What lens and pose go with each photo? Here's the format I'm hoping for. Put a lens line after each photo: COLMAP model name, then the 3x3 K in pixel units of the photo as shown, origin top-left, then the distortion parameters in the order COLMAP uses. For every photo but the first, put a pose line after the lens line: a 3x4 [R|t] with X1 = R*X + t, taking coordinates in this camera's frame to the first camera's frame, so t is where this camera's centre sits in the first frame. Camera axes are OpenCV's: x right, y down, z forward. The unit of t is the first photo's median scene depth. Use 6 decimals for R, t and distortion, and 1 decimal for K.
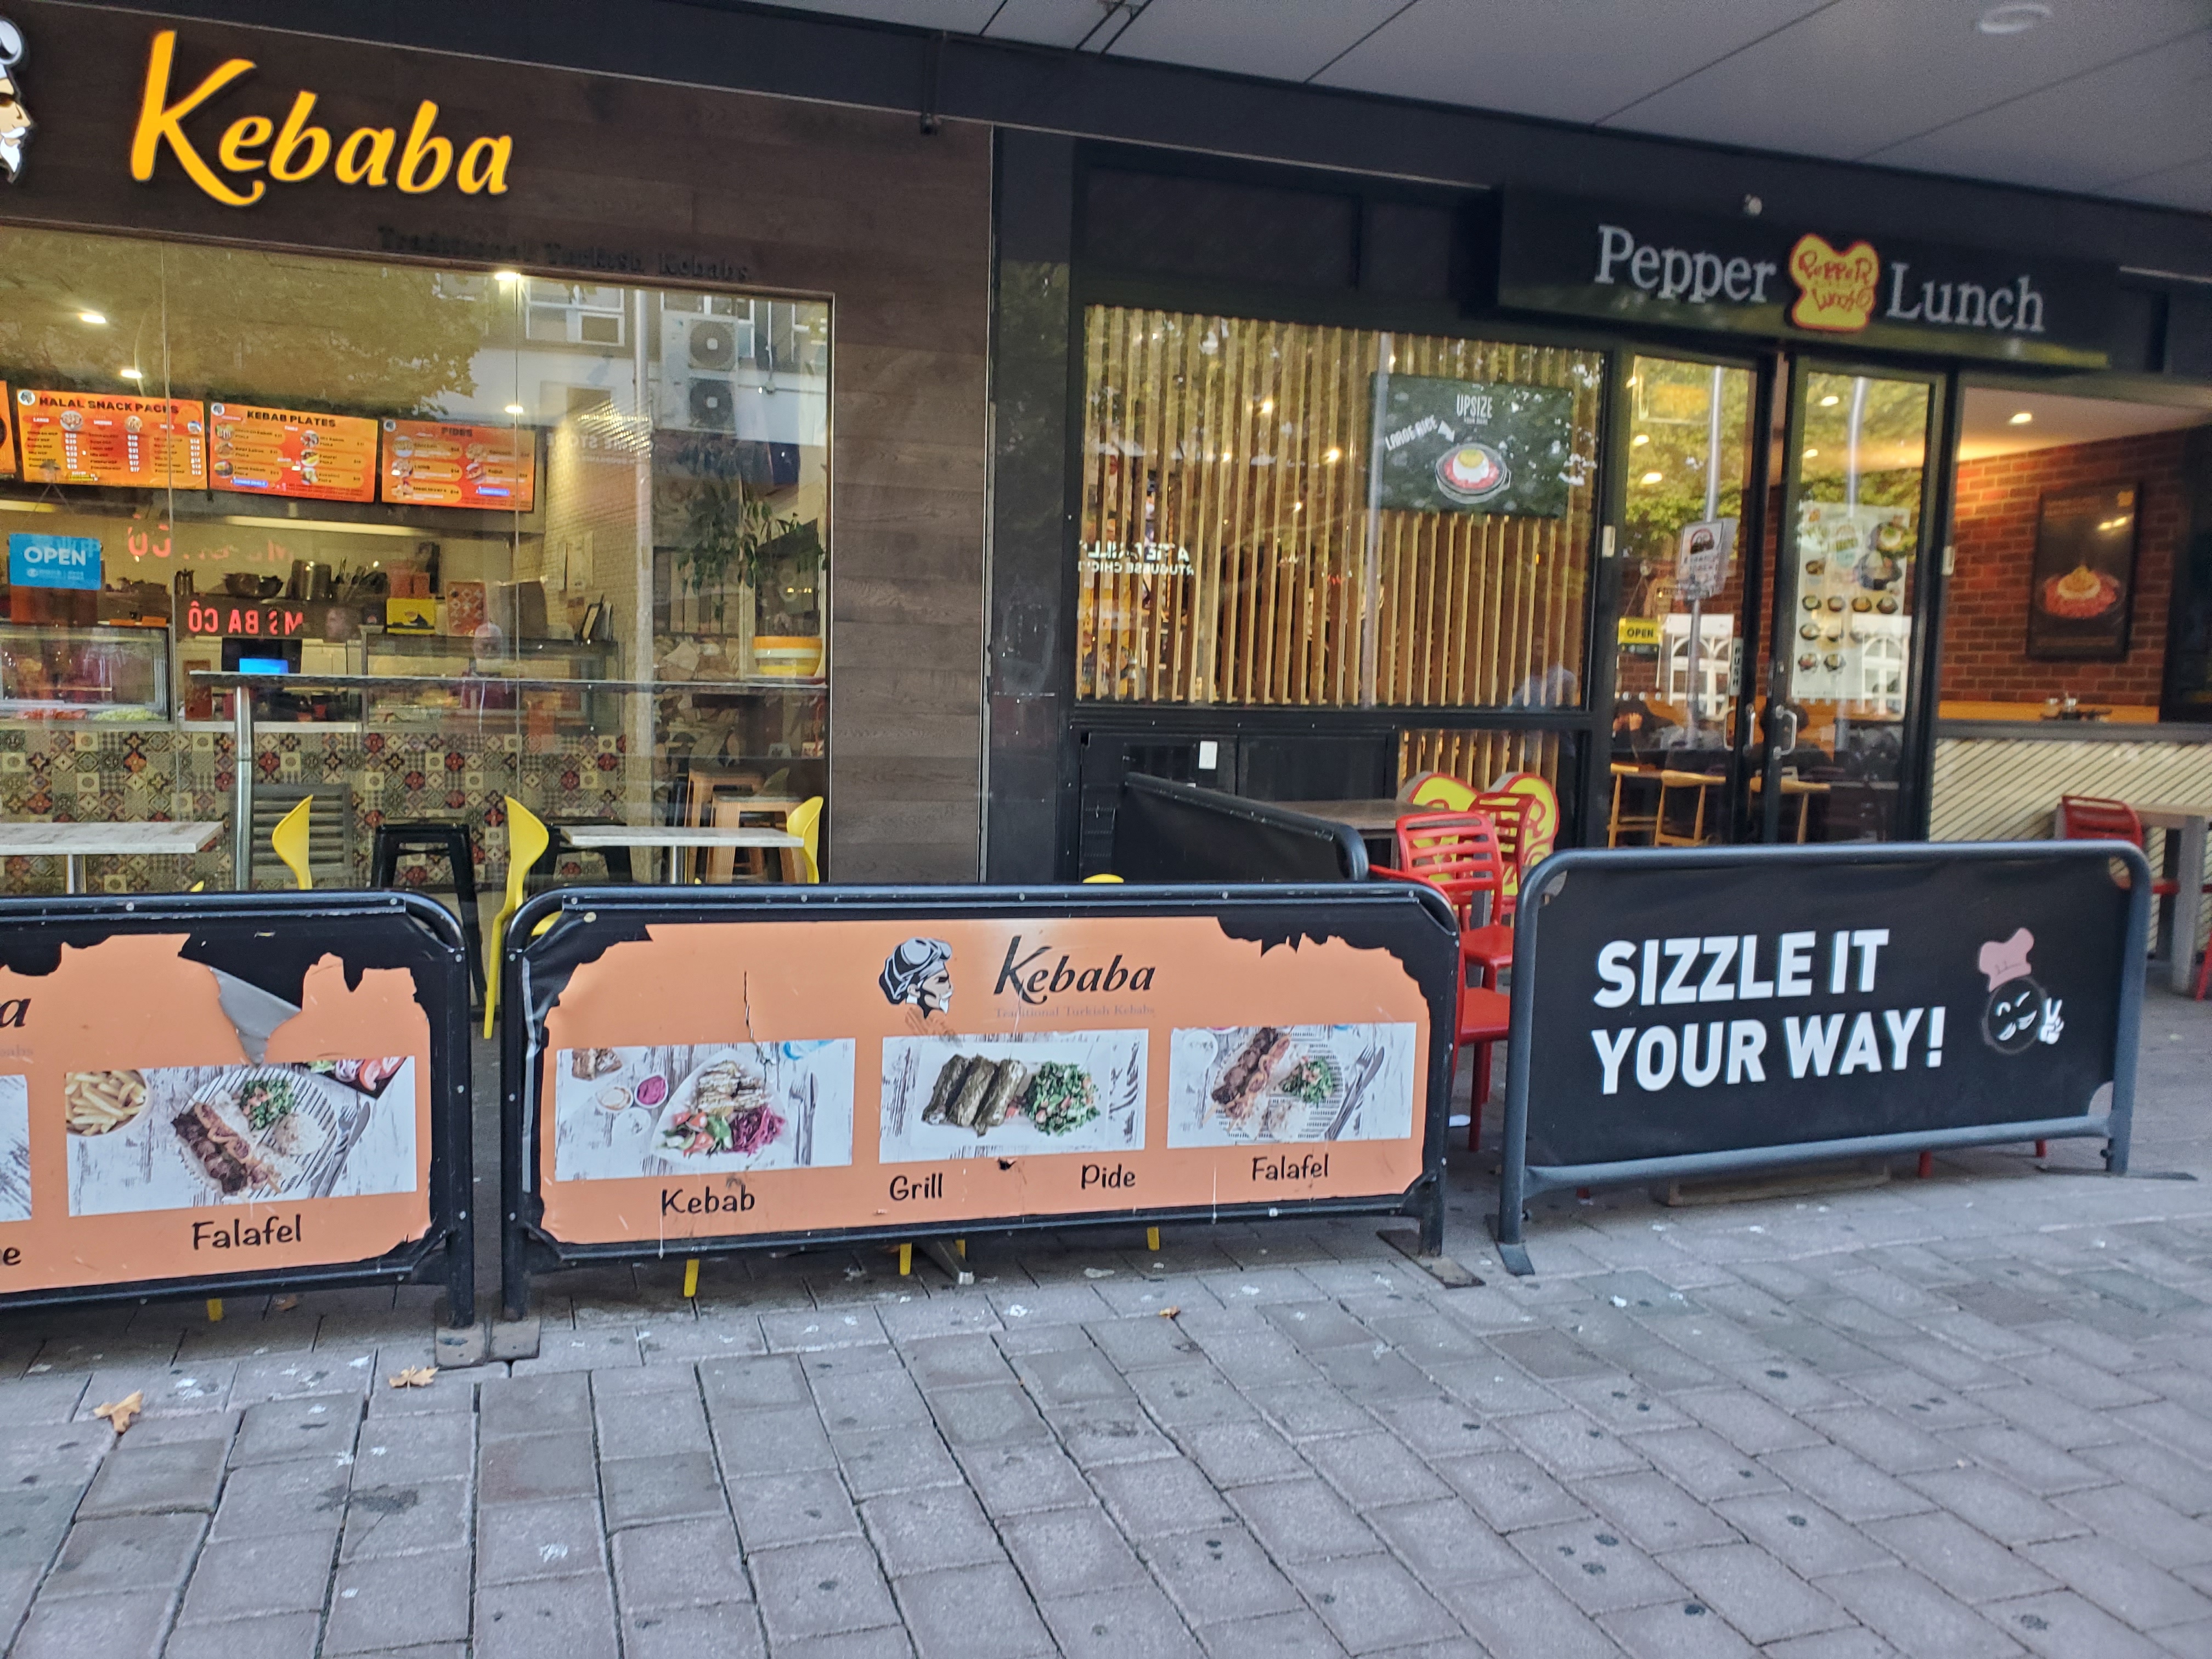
lens RADIAL K [[1716.3, 0, 1106.4], [0, 1716.3, 825.1], [0, 0, 1]] dist [0.048206, -0.044392]
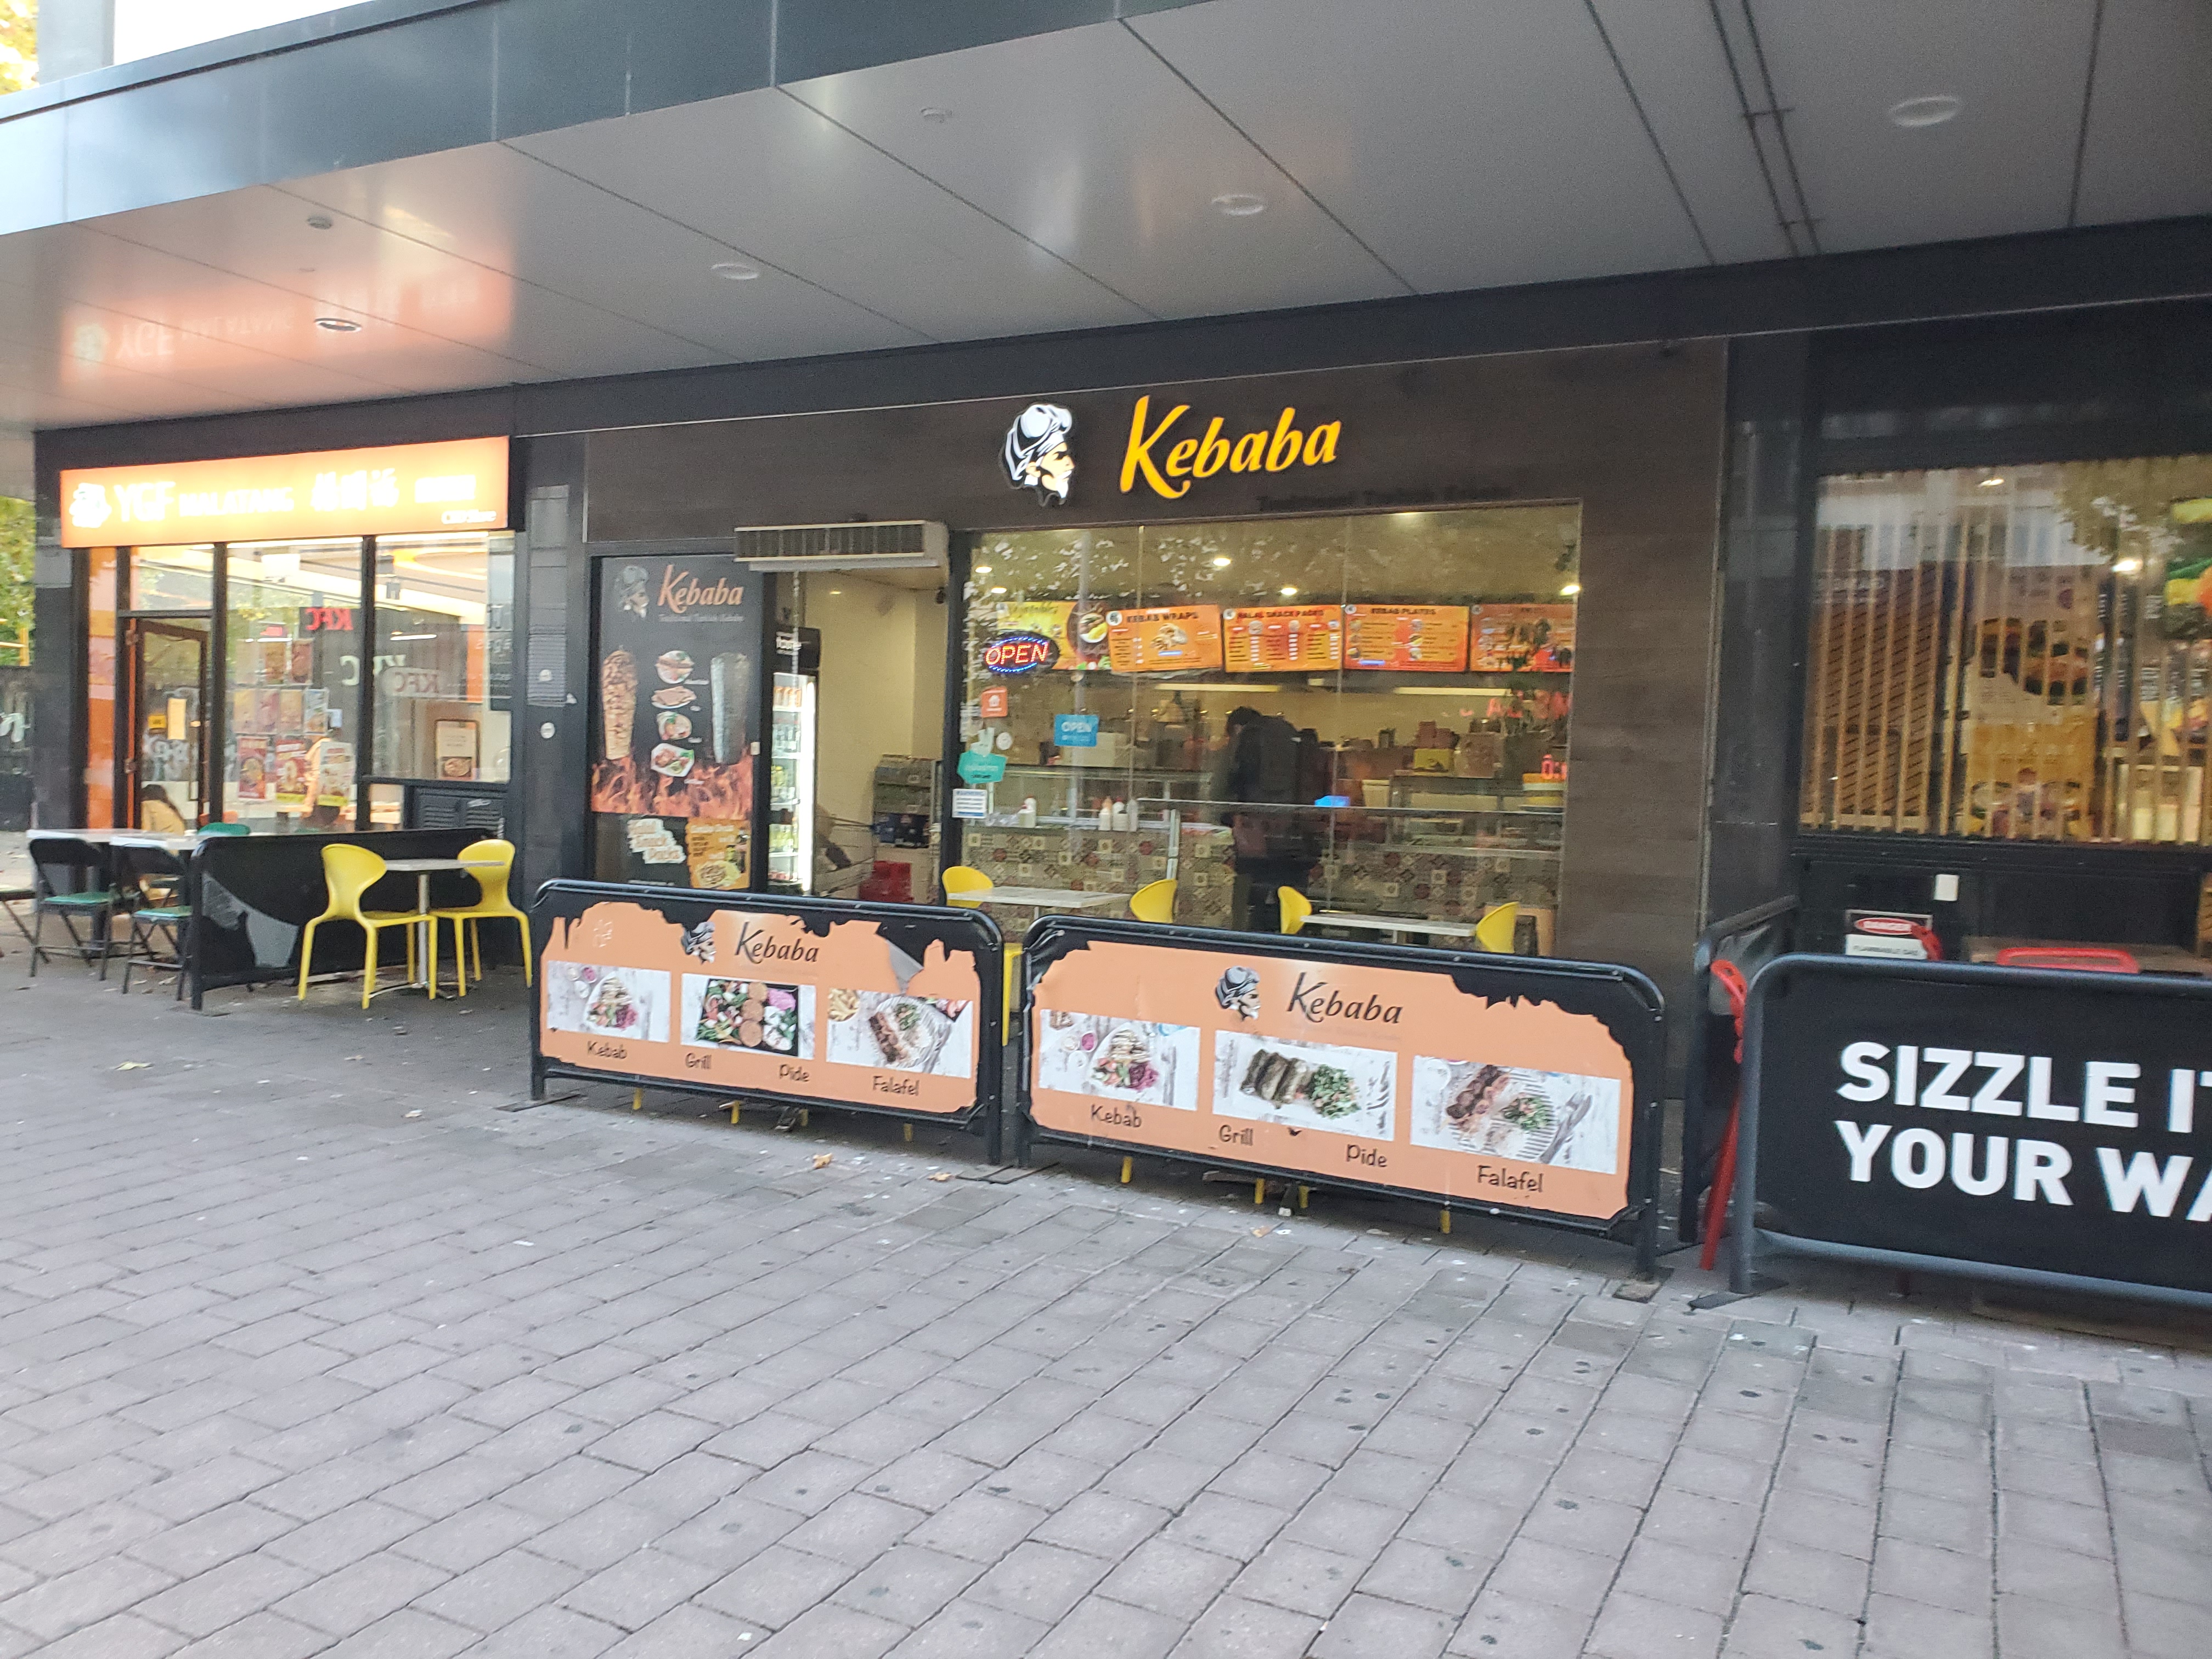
lens RADIAL K [[1716.3, 0, 1093.1], [0, 1716.3, 834.6], [0, 0, 1]] dist [0.048206, -0.044392]
pose [[0.700037, 0.021600, -0.713779, 0.809960], [-0.078765, 0.995779, -0.047114, 0.029558], [0.709749, 0.089203, 0.698784, -0.141424]]
